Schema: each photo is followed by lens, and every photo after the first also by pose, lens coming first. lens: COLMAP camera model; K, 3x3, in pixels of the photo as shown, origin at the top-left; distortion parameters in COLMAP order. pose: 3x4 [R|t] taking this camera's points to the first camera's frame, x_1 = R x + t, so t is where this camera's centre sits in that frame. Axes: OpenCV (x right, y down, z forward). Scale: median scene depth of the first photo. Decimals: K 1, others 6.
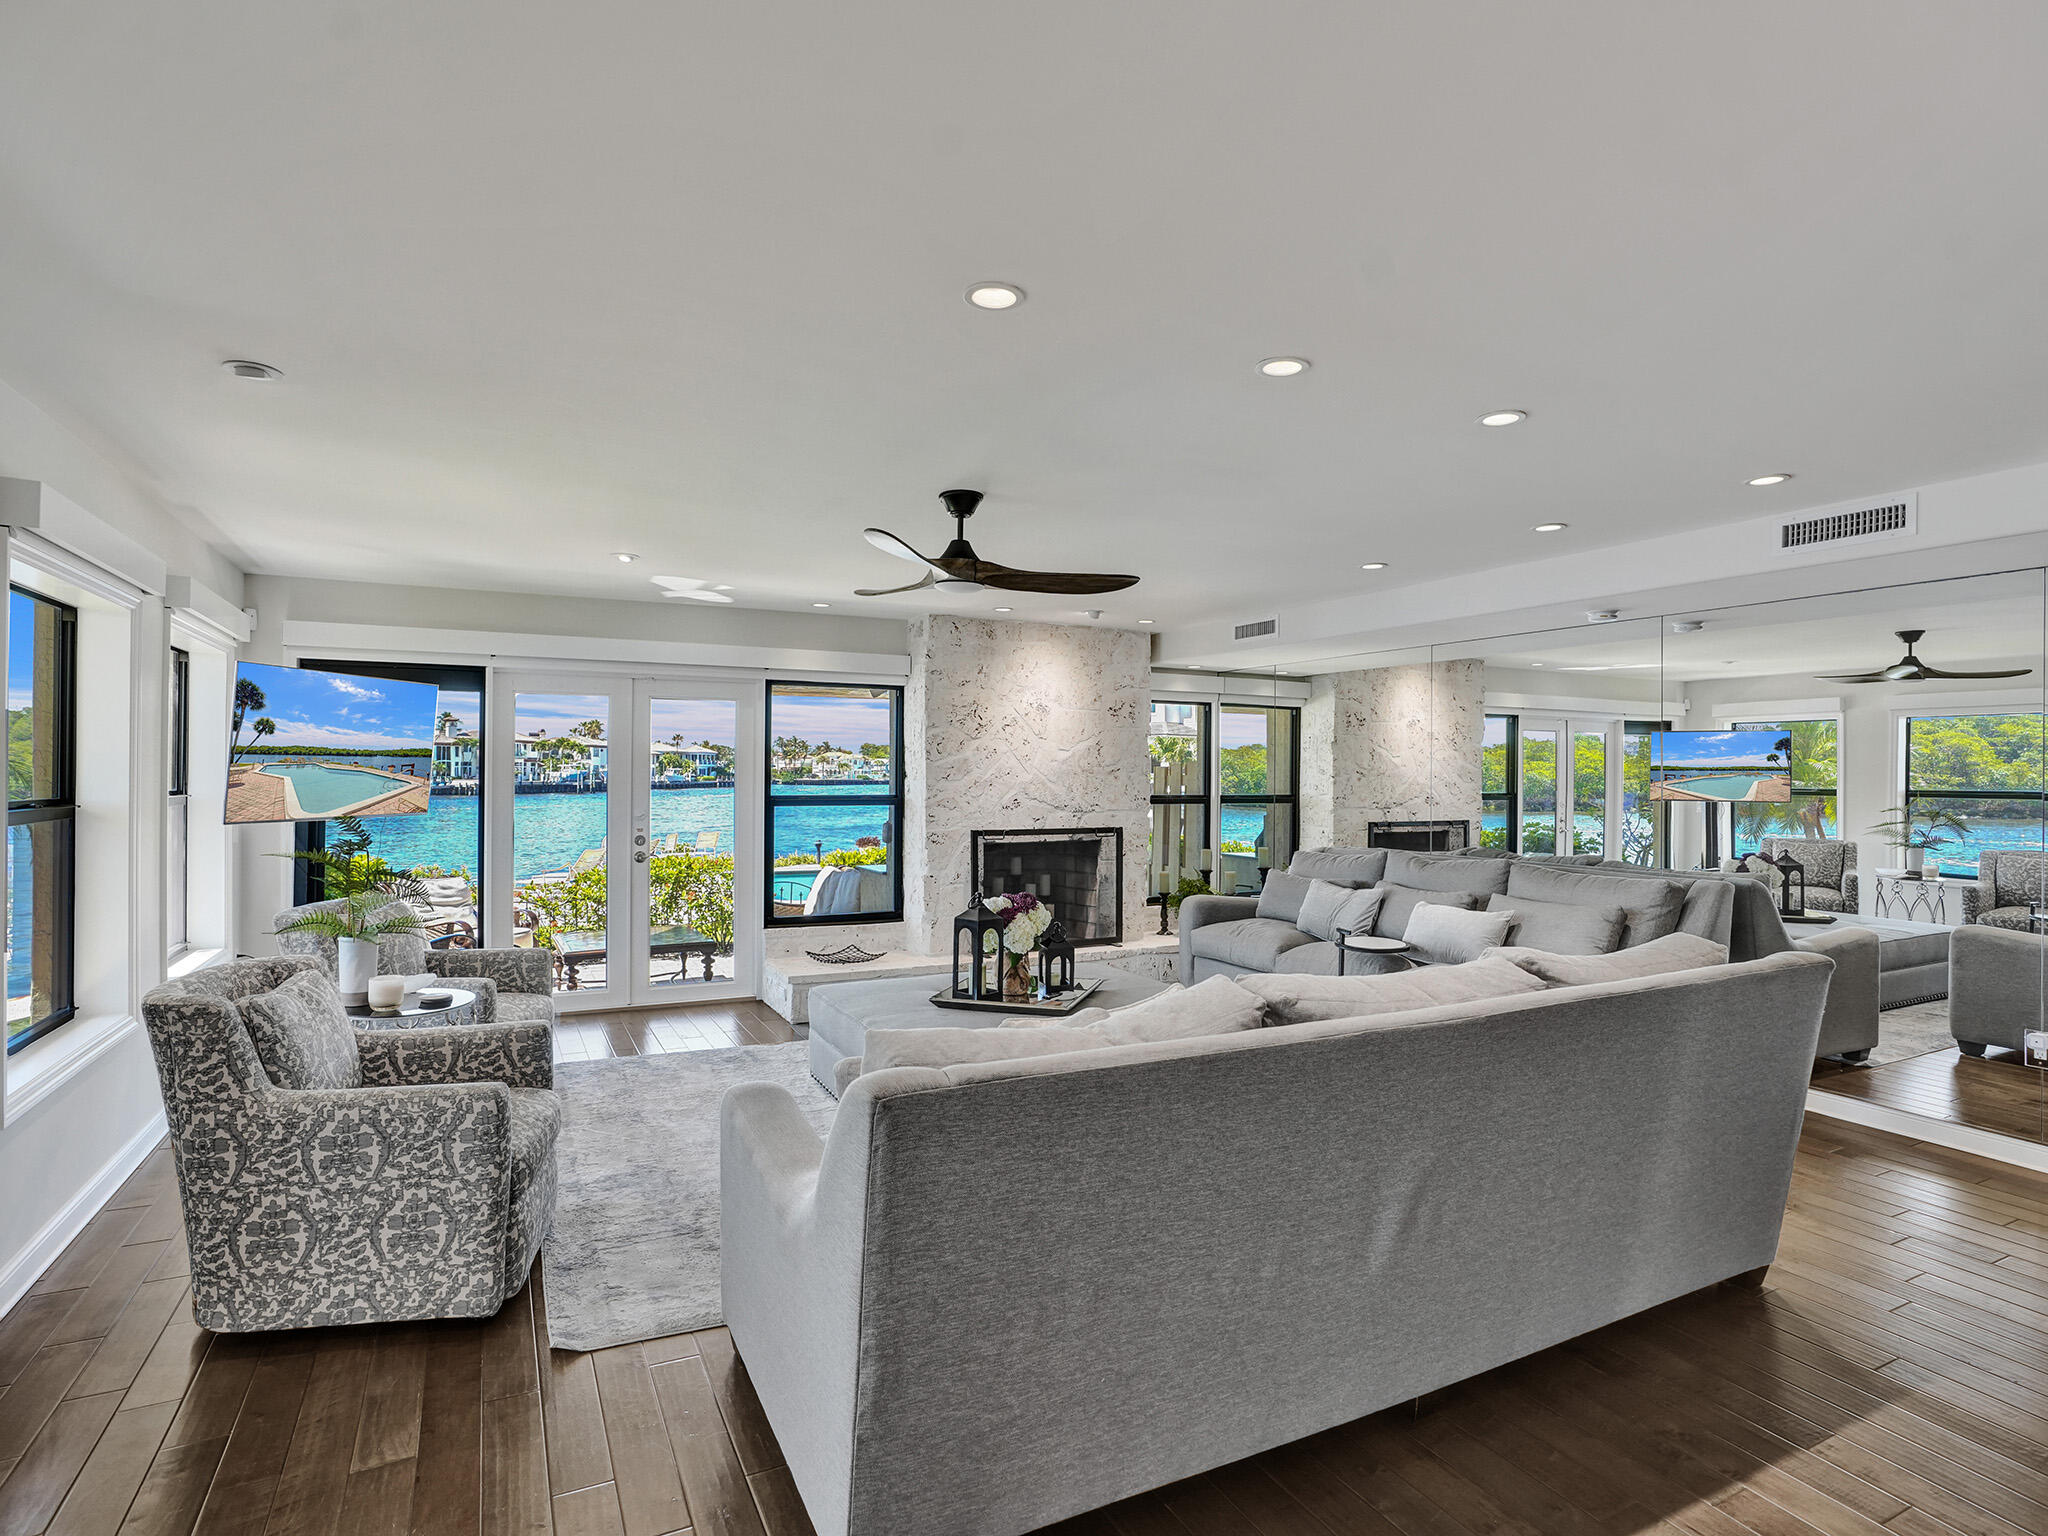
lens RADIAL K [[1051.7, 0, 1011.1], [0, 1051.7, 791.3], [0, 0, 1]] dist [-0.036499, 0.013254]
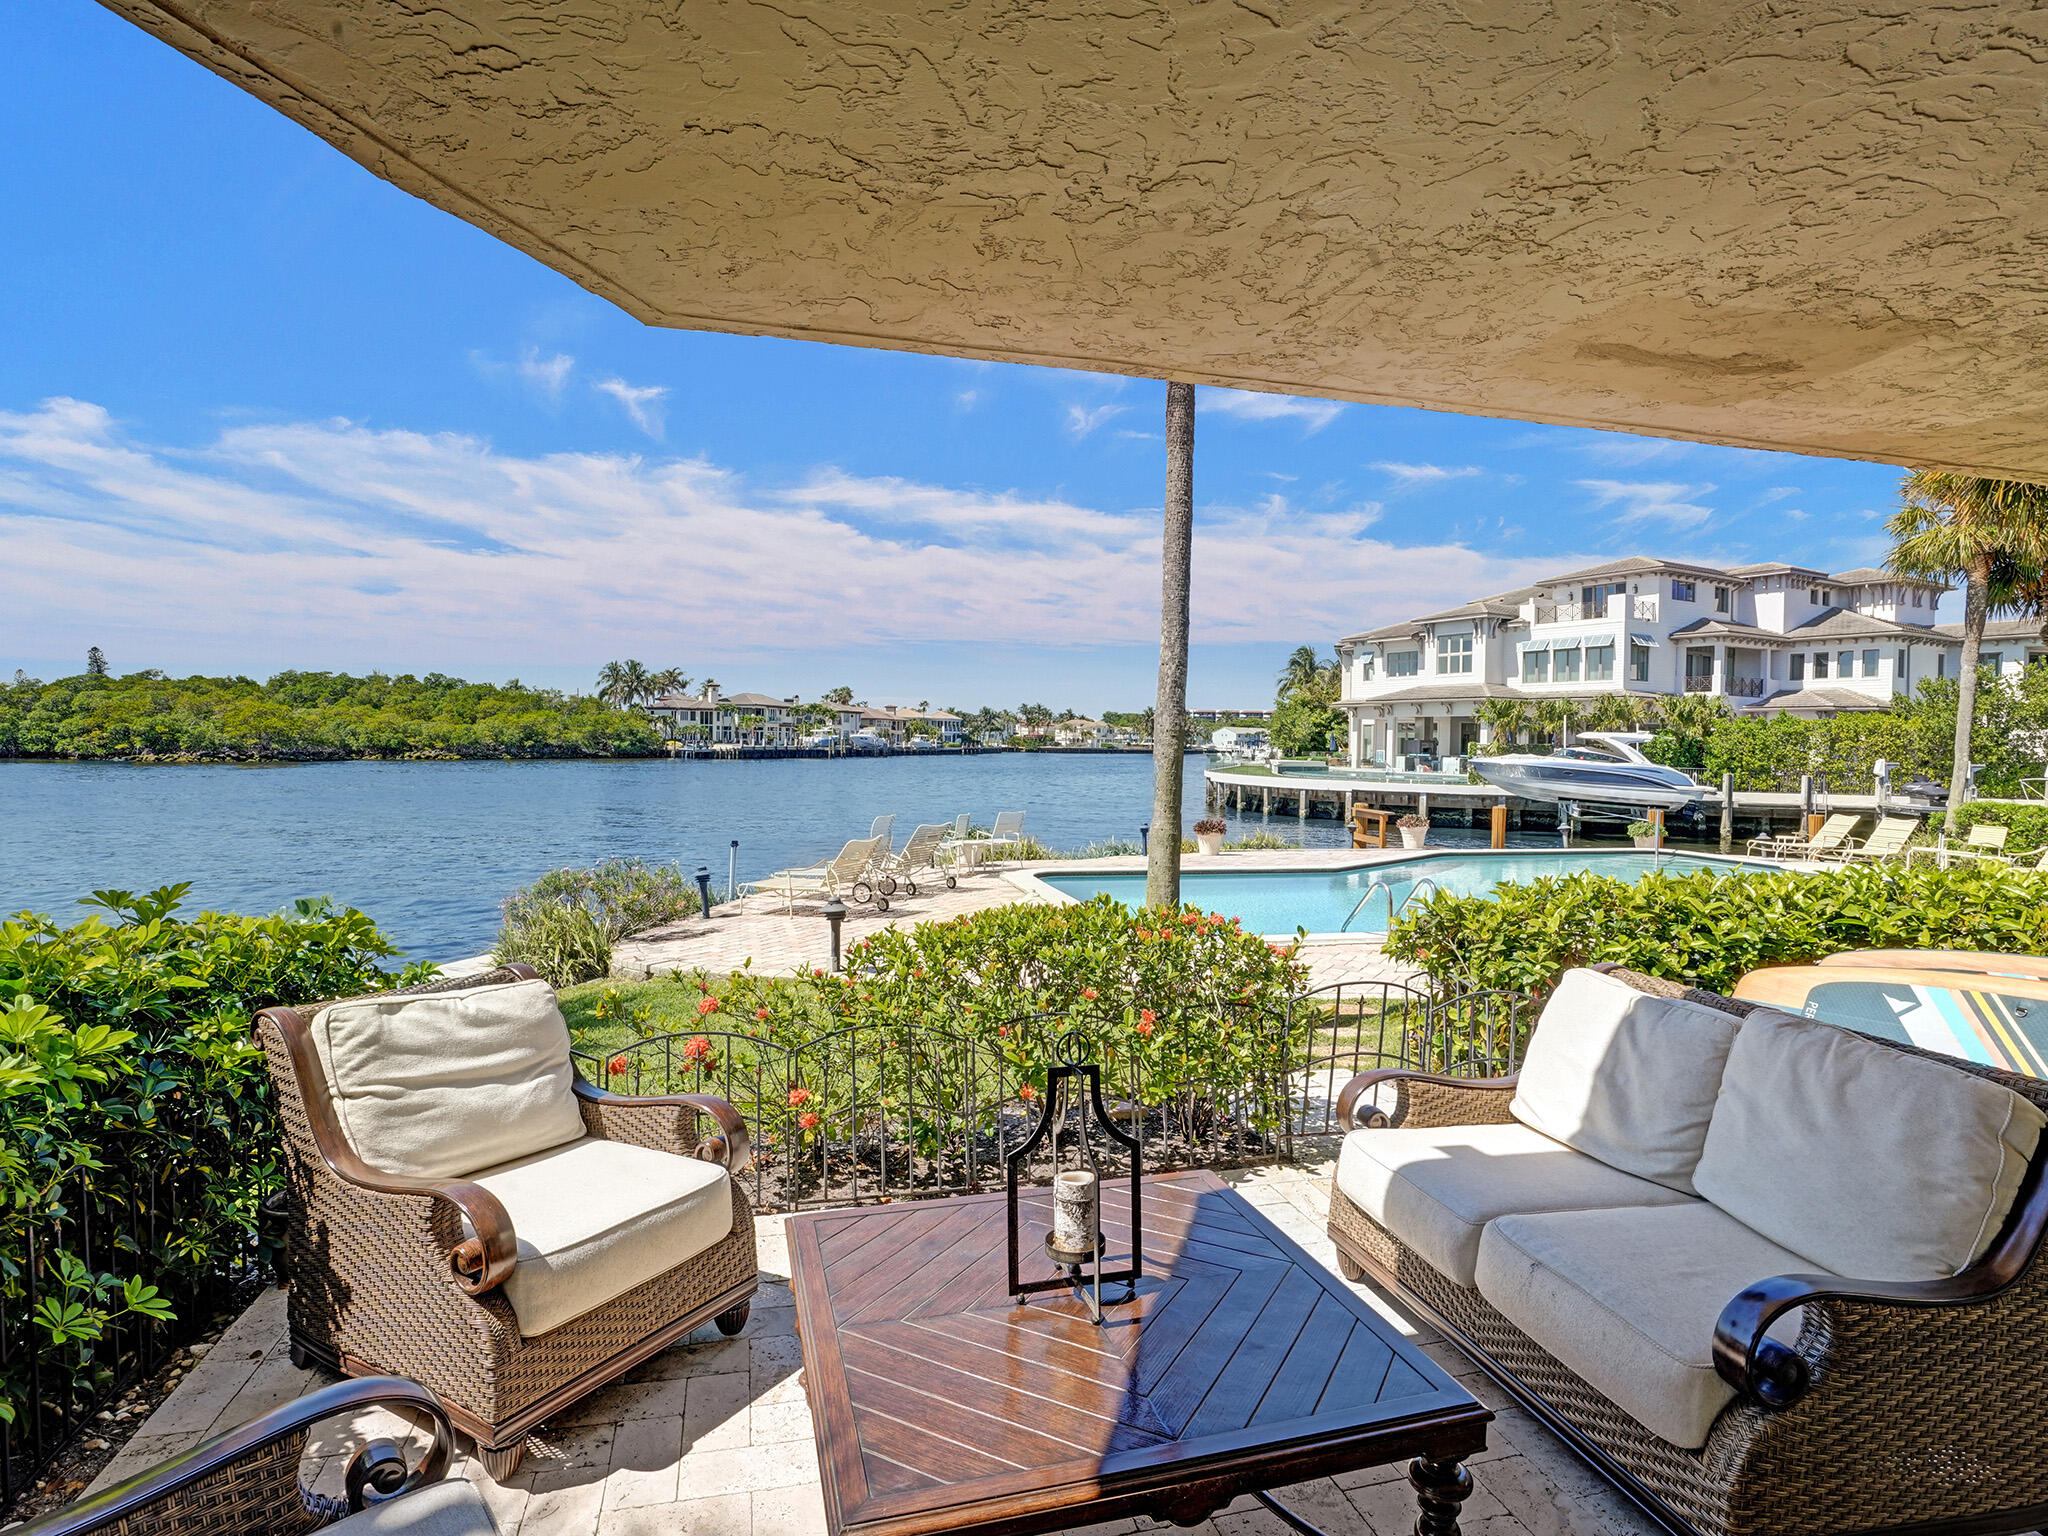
lens RADIAL K [[1075.2, 0, 983.5], [0, 1075.2, 769.3], [0, 0, 1]] dist [-0.020609, 0.002711]
pose [[0.968411, 0.016312, -0.248825, -0.293142], [-0.014204, 0.999846, 0.010266, -0.015156], [0.248955, -0.006407, 0.968494, 0.816548]]
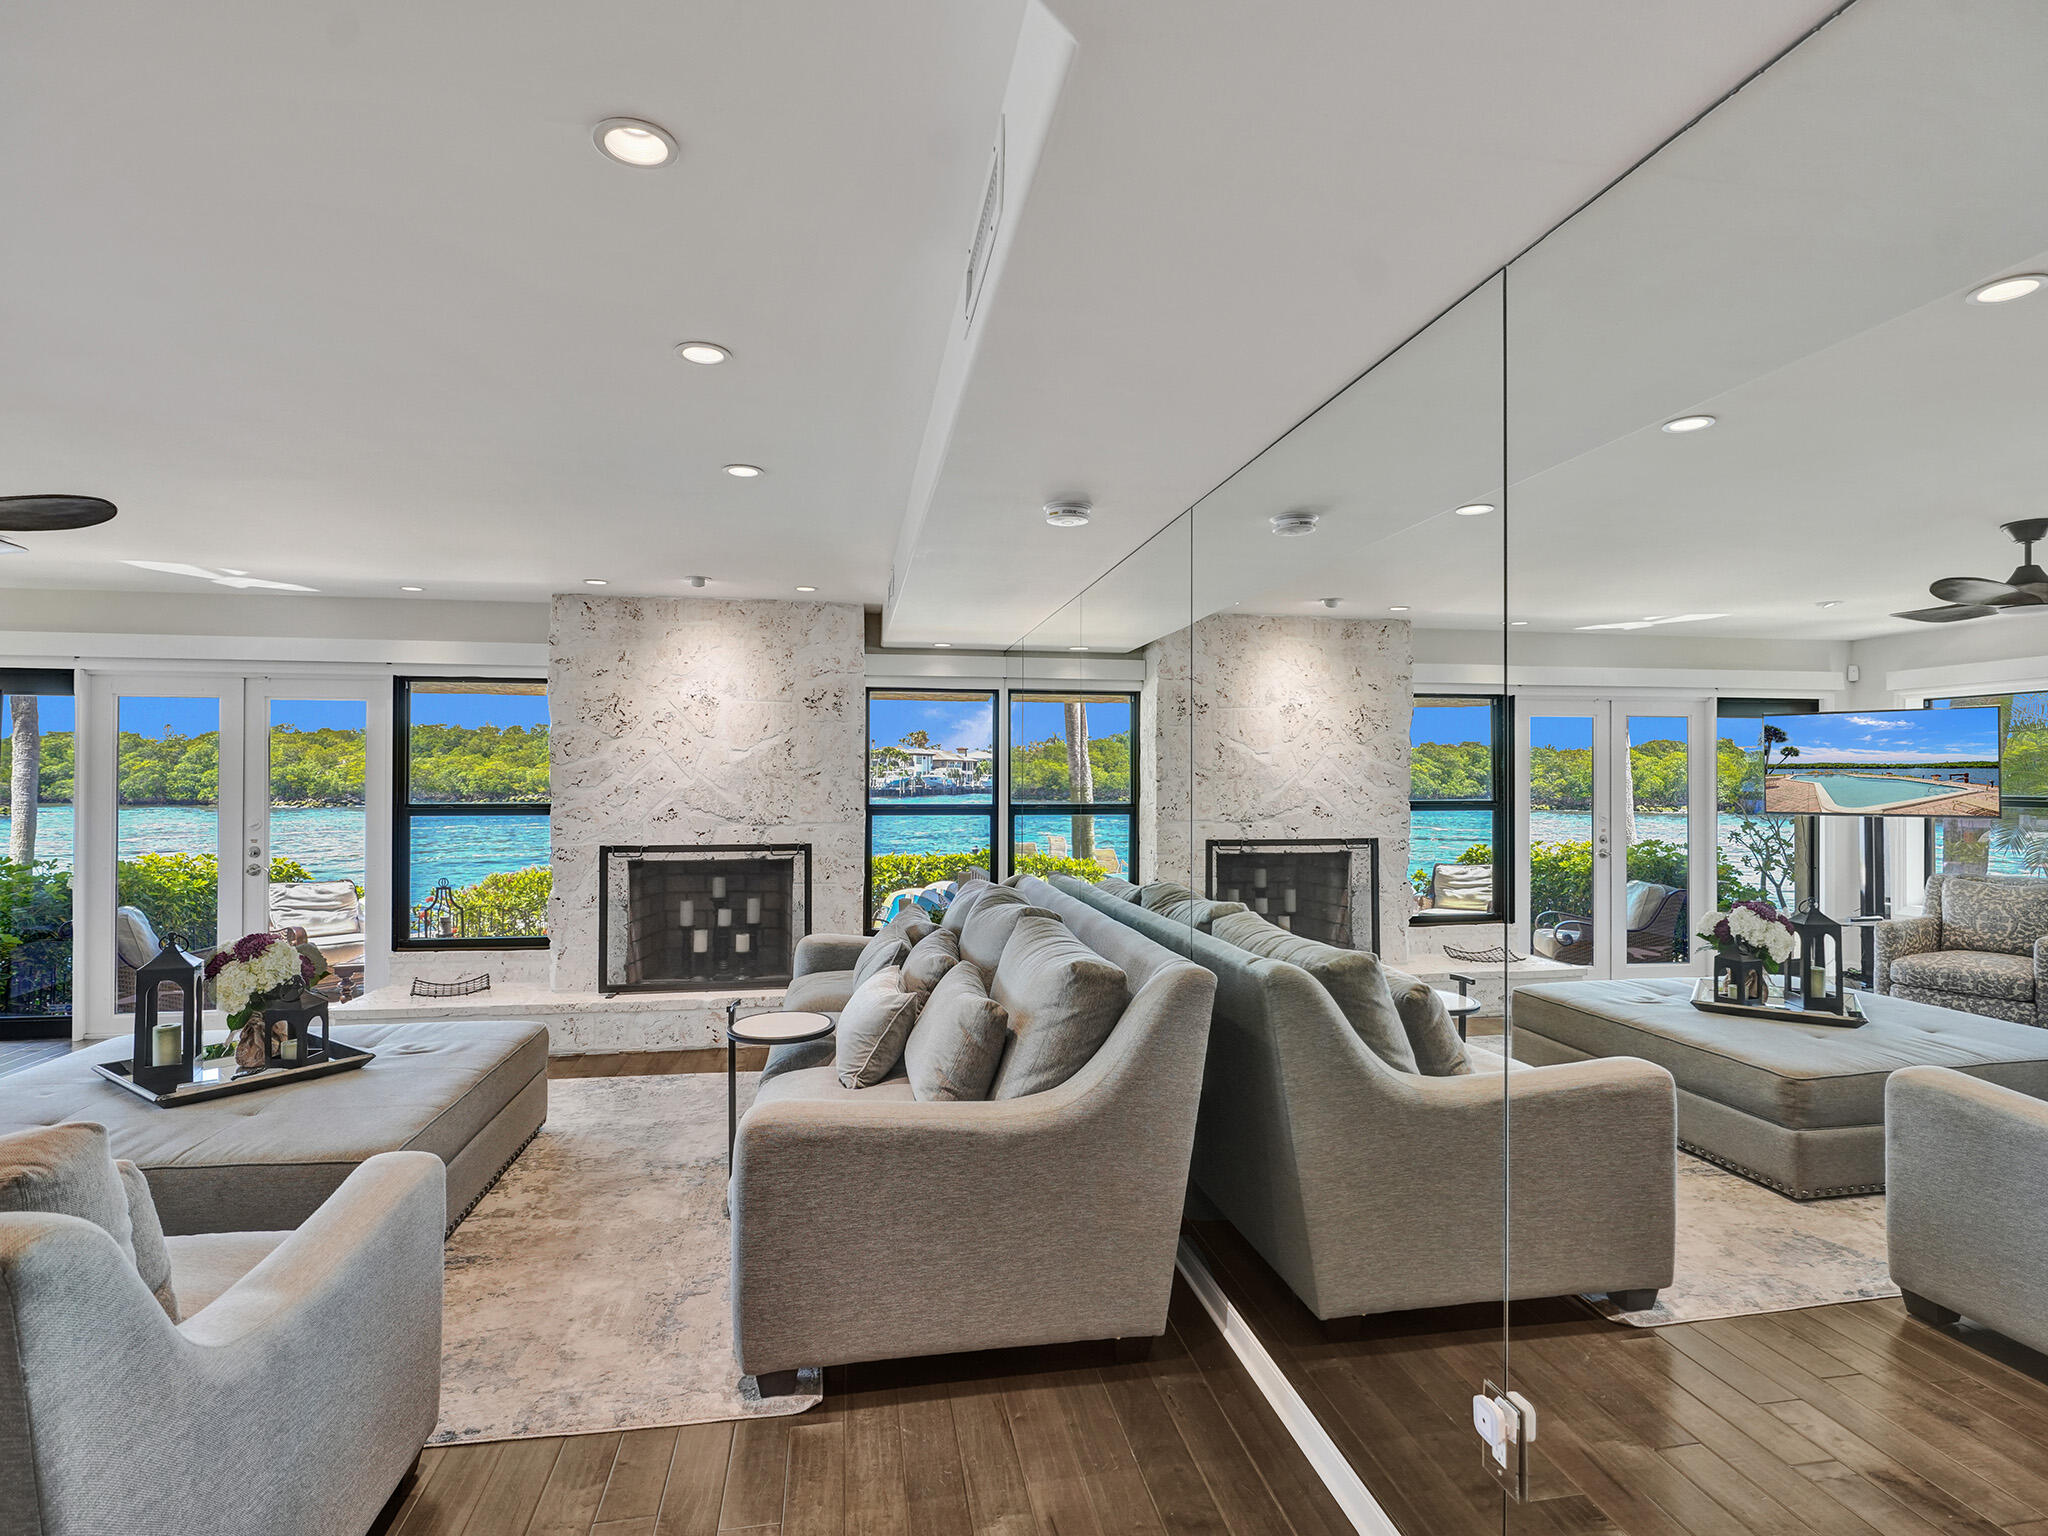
lens RADIAL K [[1051.7, 0, 1018.3], [0, 1051.7, 743.2], [0, 0, 1]] dist [-0.036499, 0.013254]
pose [[0.955179, -0.013832, -0.295704, 0.509807], [-0.001251, 0.998710, -0.050759, -0.003021], [0.296025, 0.048854, 0.953930, 0.285086]]
